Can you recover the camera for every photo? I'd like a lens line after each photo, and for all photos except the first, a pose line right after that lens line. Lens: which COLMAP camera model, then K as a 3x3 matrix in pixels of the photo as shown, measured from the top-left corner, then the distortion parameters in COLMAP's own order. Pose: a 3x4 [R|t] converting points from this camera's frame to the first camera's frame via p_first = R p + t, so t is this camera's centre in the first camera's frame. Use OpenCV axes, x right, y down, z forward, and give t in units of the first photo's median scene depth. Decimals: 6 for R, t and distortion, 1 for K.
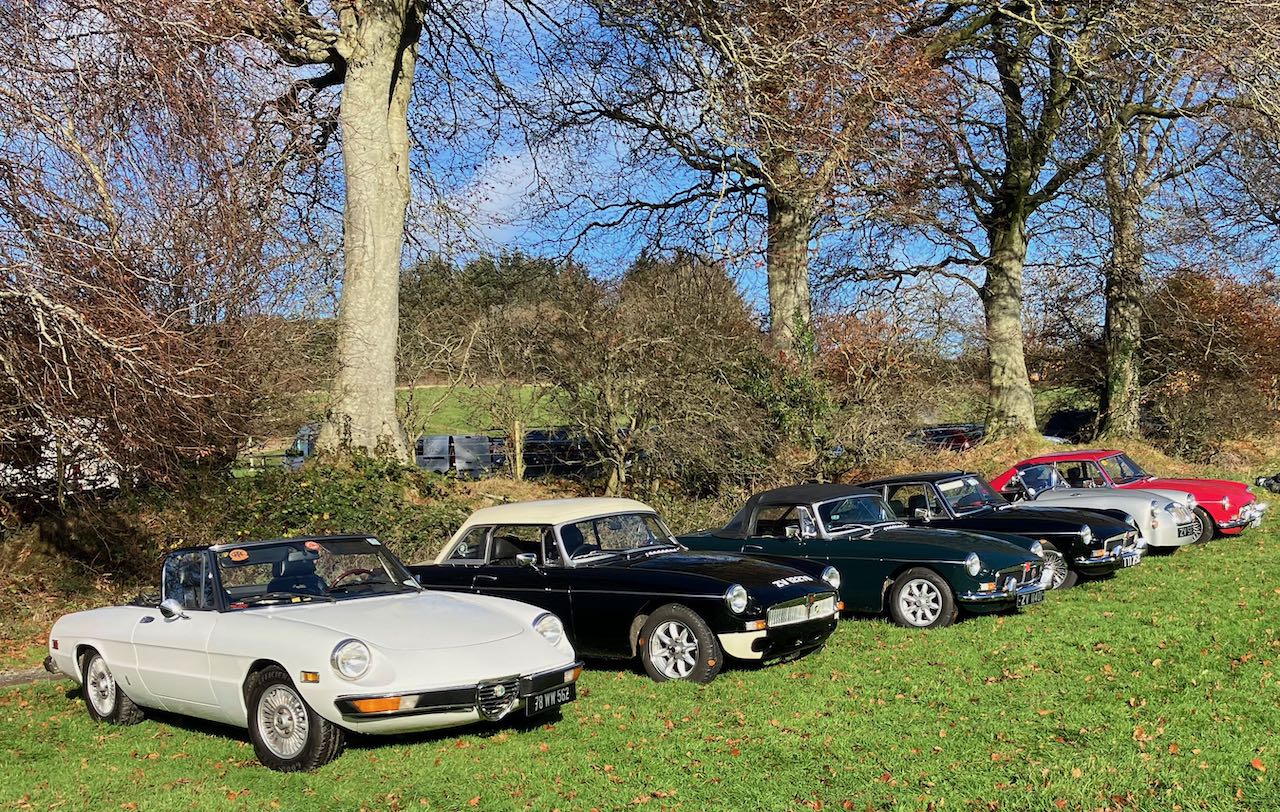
lens RADIAL K [[1929.8, 0, 640.0], [0, 1929.8, 406.0], [0, 0, 1]] dist [0.067016, 0.014271]
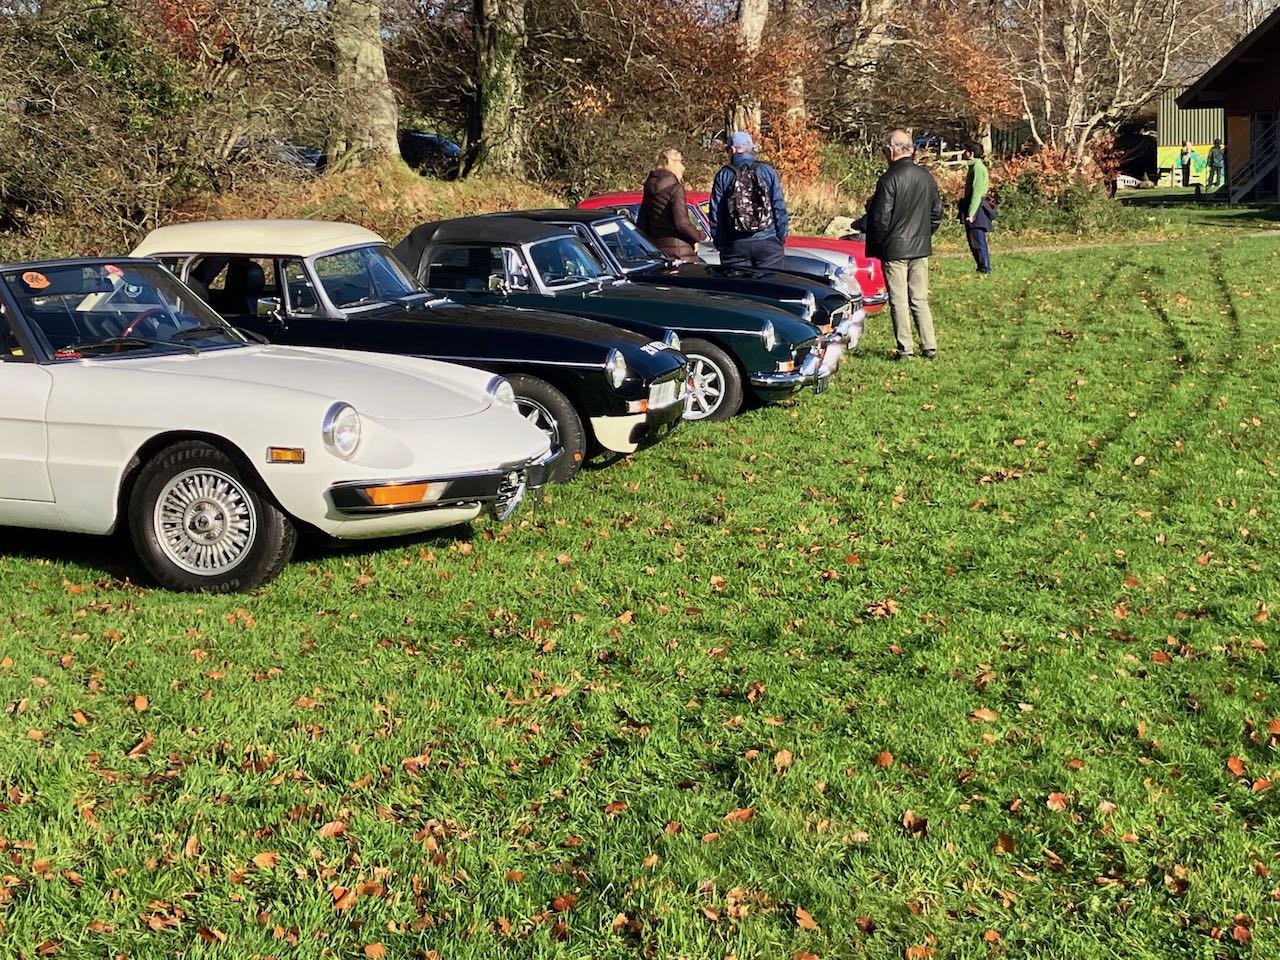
lens RADIAL K [[3116.1, 0, 640.0], [0, 3116.1, 480.0], [0, 0, 1]] dist [-0.076824, -0.467143]
pose [[0.897769, 0.009224, 0.440371, -0.433847], [-0.058922, 0.993310, 0.099317, 0.024572], [-0.436509, -0.115111, 0.892306, -0.037719]]
